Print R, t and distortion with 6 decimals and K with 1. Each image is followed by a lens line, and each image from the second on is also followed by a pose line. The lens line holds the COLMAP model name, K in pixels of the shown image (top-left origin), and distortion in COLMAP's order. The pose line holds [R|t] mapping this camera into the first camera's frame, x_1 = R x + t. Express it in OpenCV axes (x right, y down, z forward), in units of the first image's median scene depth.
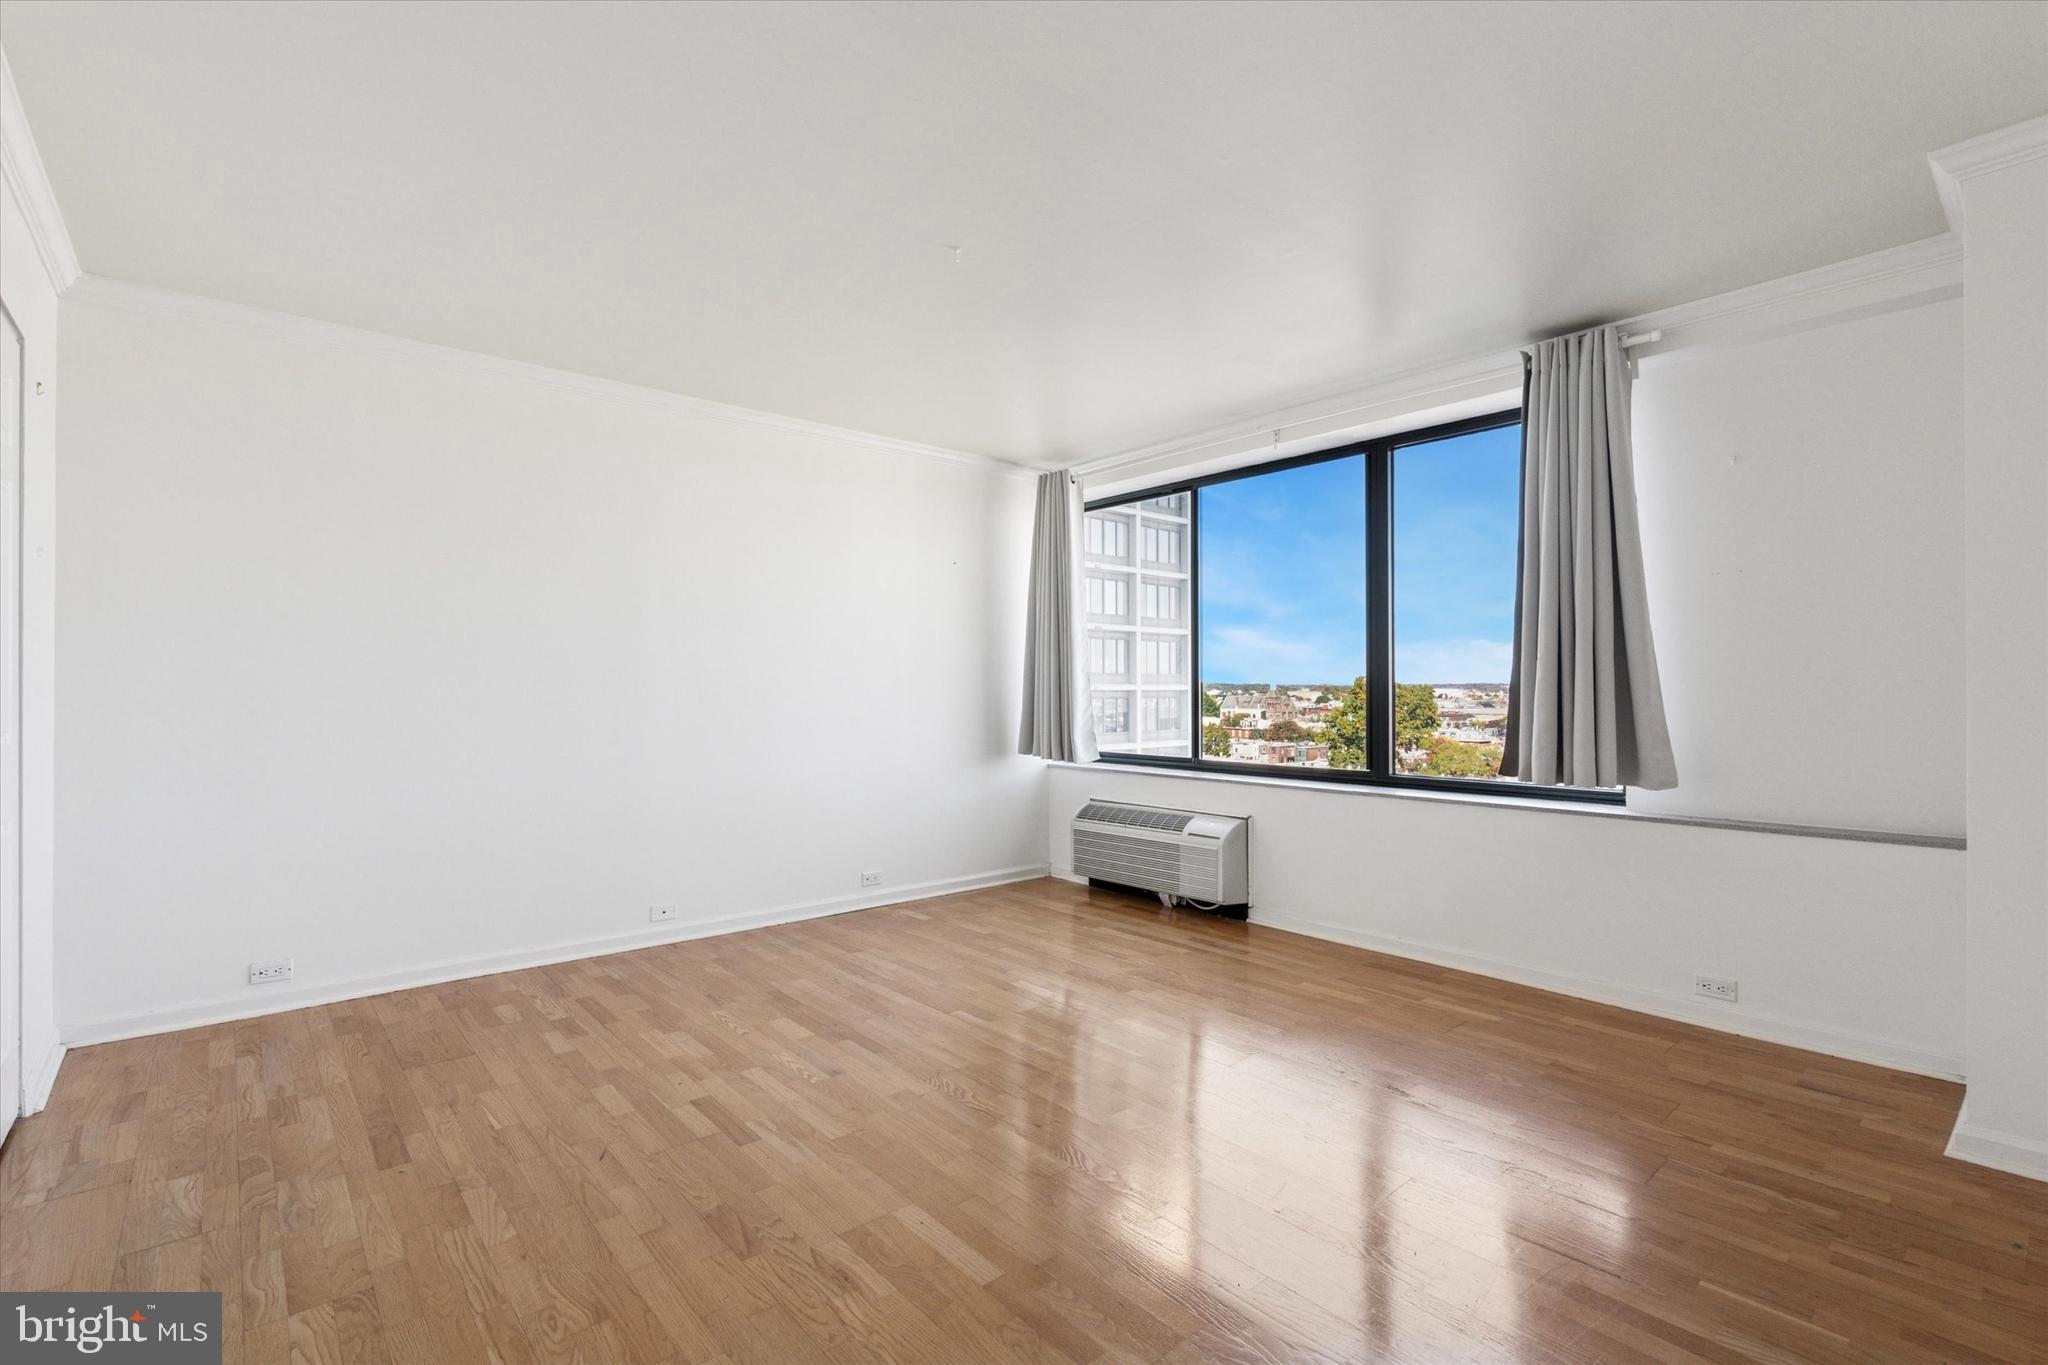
lens RADIAL K [[915.0, 0, 979.9], [0, 915.0, 687.6], [0, 0, 1]] dist [-0.000161, 0.000002]
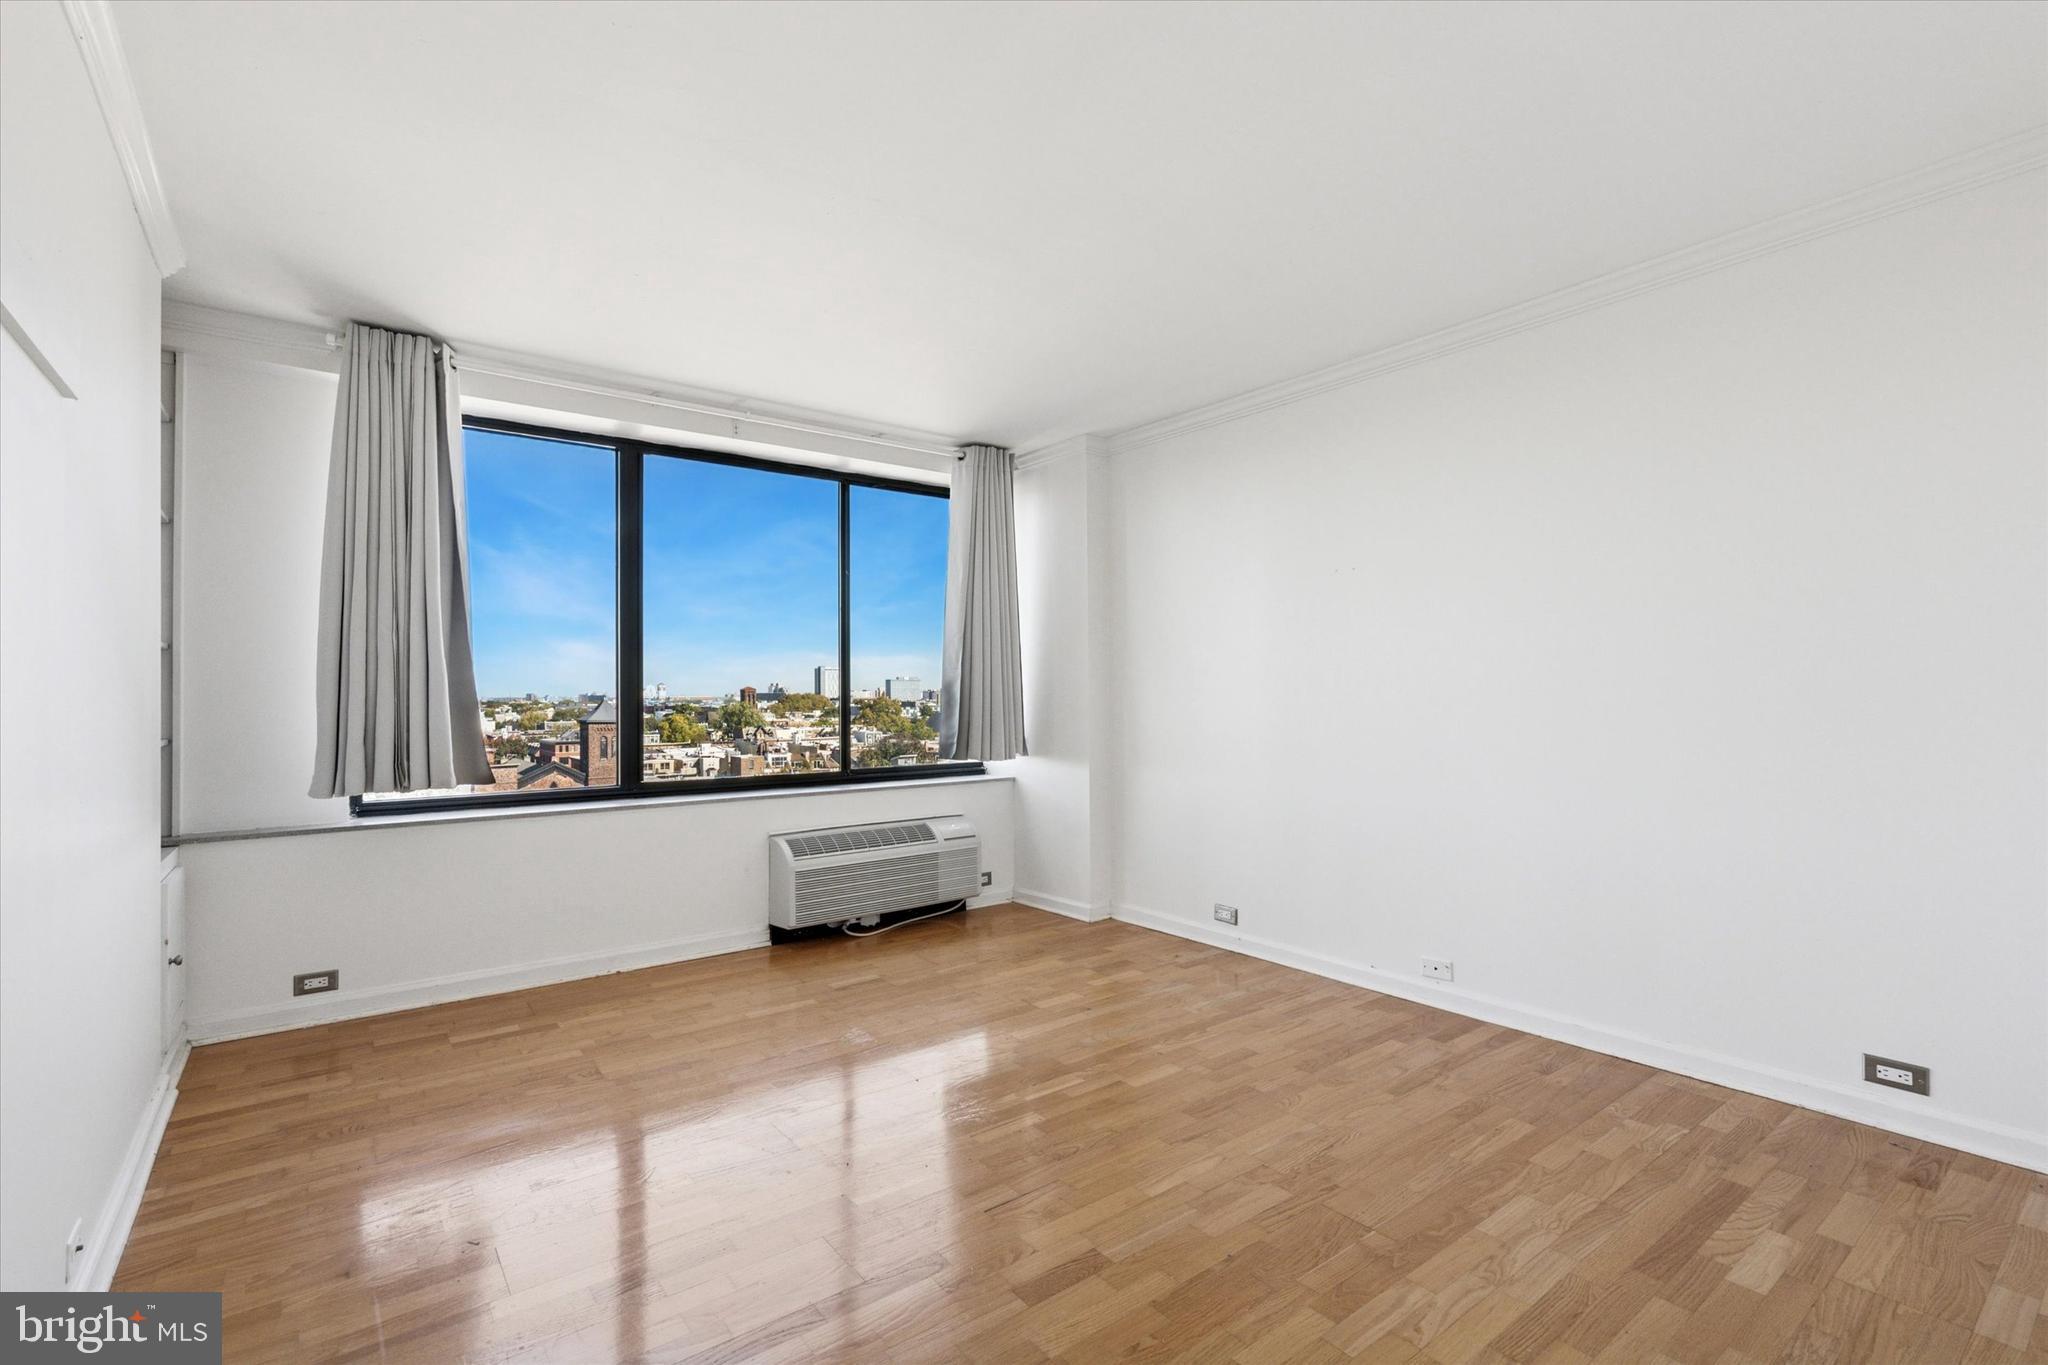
lens RADIAL K [[915.0, 0, 979.9], [0, 915.0, 687.6], [0, 0, 1]] dist [-0.000161, 0.000002]
pose [[0.059179, 0.010570, 0.998191, -0.693265], [0.000881, 0.999943, -0.010641, 0.002969], [-0.998247, 0.001509, 0.059166, 0.802274]]
